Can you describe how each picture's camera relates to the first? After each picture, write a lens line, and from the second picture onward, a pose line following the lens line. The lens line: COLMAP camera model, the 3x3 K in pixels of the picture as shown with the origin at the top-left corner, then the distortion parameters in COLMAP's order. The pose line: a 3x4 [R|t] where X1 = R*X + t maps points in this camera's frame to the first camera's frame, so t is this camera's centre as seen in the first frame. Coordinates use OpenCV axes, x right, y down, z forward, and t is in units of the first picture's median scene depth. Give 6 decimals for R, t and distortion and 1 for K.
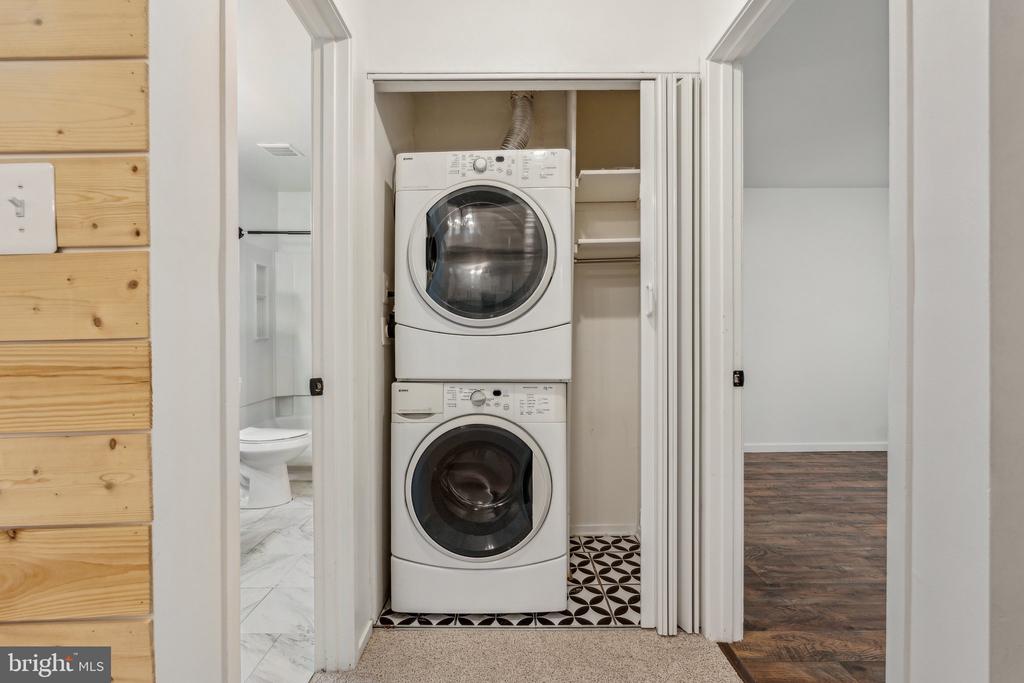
lens RADIAL K [[455.8, 0, 508.3], [0, 455.8, 316.5], [0, 0, 1]] dist [0.001864, 0.000473]
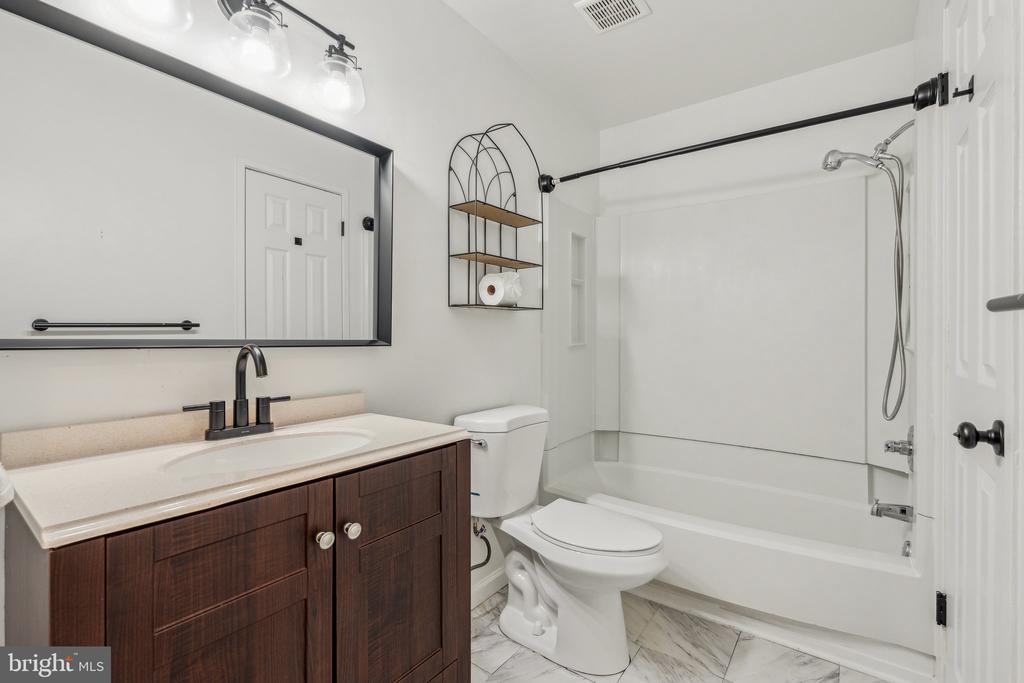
lens RADIAL K [[453.4, 0, 508.9], [0, 453.4, 338.9], [0, 0, 1]] dist [-0.003238, 0.000114]
pose [[0.797557, 0.019101, -0.602942, -0.221812], [0.001059, 0.999453, 0.033063, 0.018579], [0.603243, -0.027009, 0.797100, 0.409808]]
